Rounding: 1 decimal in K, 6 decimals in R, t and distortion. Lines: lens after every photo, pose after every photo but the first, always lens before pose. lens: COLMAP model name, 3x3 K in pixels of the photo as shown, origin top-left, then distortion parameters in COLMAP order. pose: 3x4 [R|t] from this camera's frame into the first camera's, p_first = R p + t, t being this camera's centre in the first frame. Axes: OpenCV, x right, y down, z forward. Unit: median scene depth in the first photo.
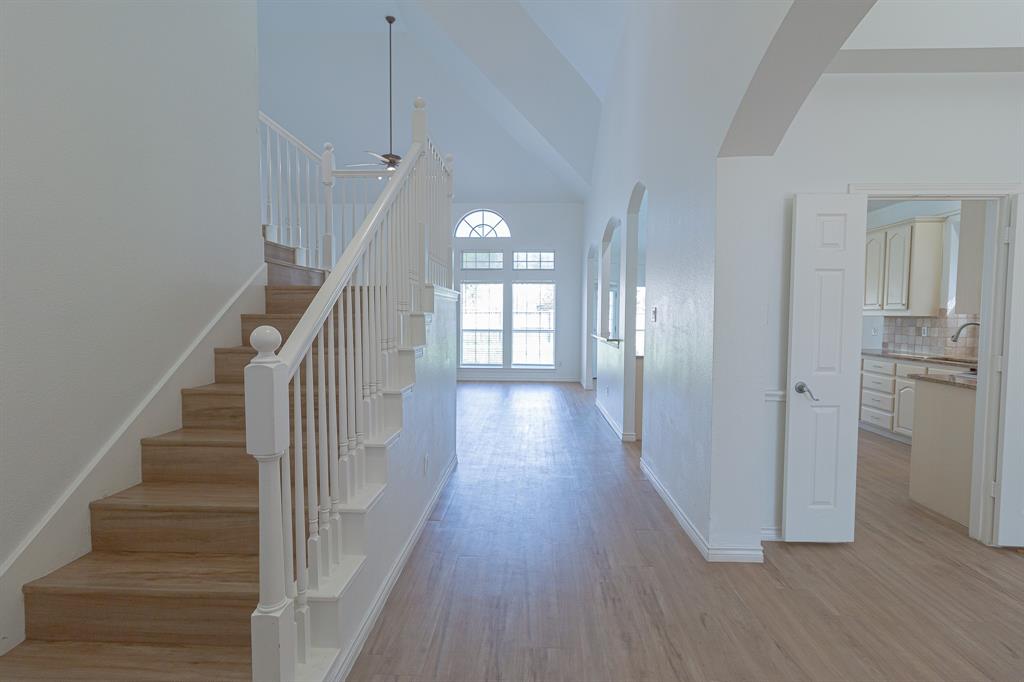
lens RADIAL K [[469.5, 0, 515.2], [0, 469.5, 337.5], [0, 0, 1]] dist [0.002544, 0.000602]
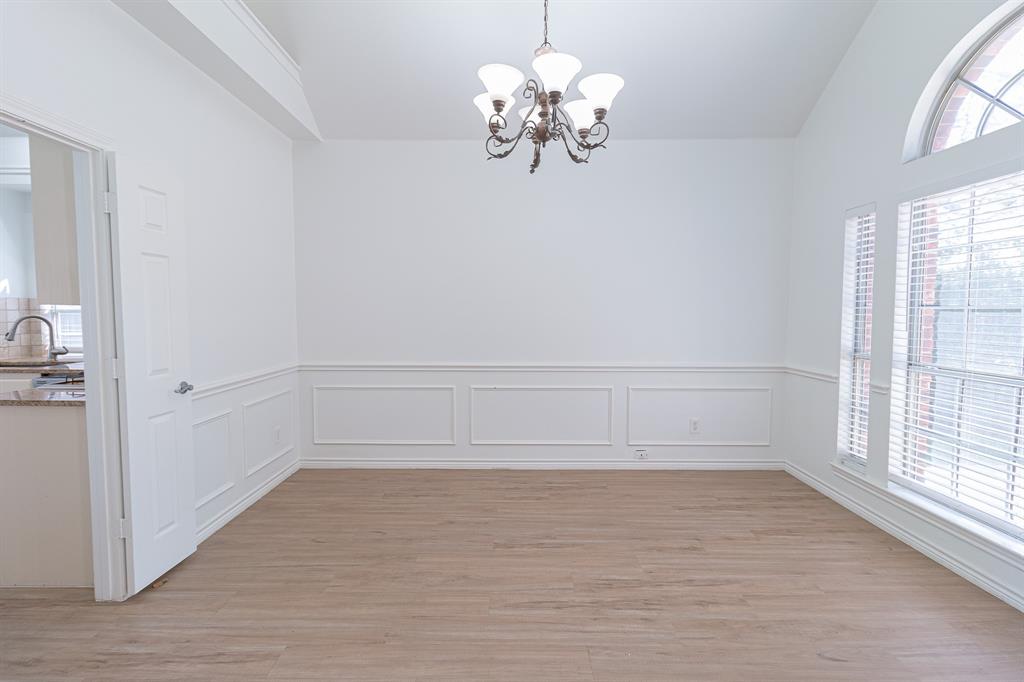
lens RADIAL K [[469.5, 0, 515.2], [0, 469.5, 337.5], [0, 0, 1]] dist [0.002544, 0.000602]
pose [[-0.045909, -0.063836, 0.996904, 0.154201], [0.044539, 0.996833, 0.065882, -0.011771], [-0.997952, 0.047426, -0.042920, 0.252060]]
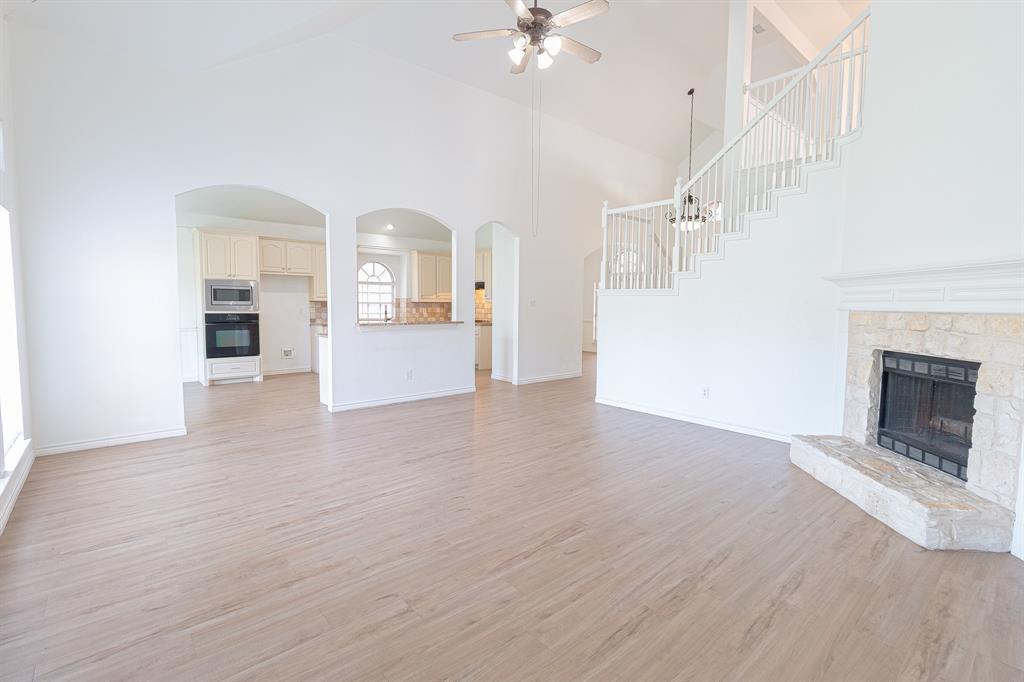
lens RADIAL K [[469.5, 0, 515.2], [0, 469.5, 337.5], [0, 0, 1]] dist [0.002544, 0.000602]
pose [[-0.691885, -0.061814, 0.719357, -1.151504], [0.022170, 0.994040, 0.106741, -0.118730], [-0.721667, 0.089800, -0.686391, 2.494233]]
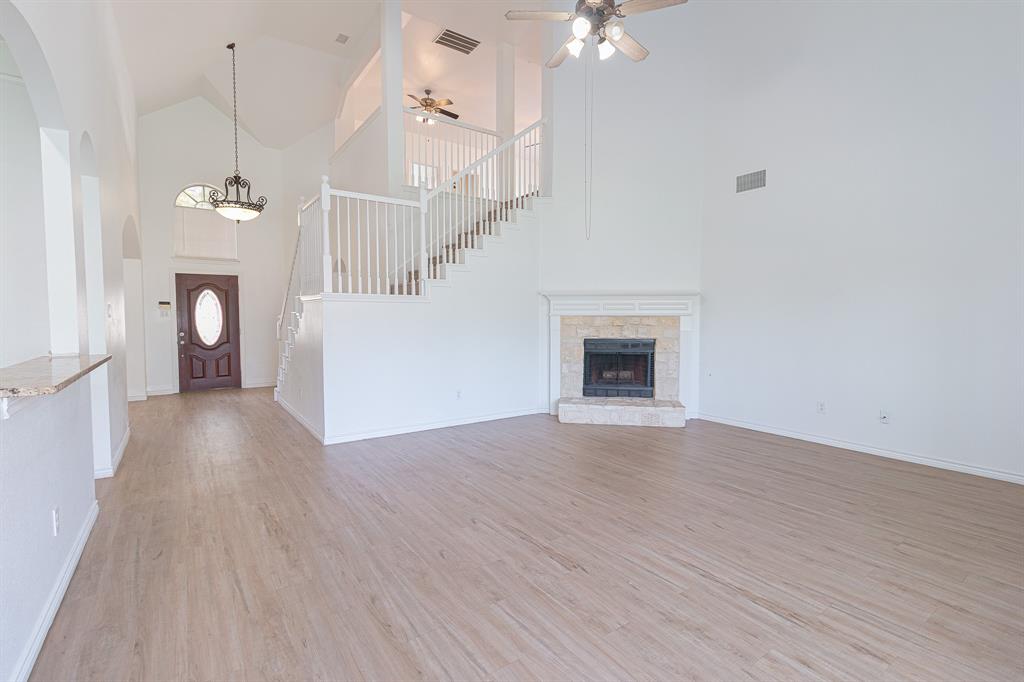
lens RADIAL K [[469.5, 0, 515.2], [0, 469.5, 337.5], [0, 0, 1]] dist [0.002544, 0.000602]
pose [[-0.788493, 0.026472, -0.614473, 0.230074], [-0.032253, 0.995919, 0.084293, -0.106661], [0.614197, 0.086283, -0.784422, 2.409187]]
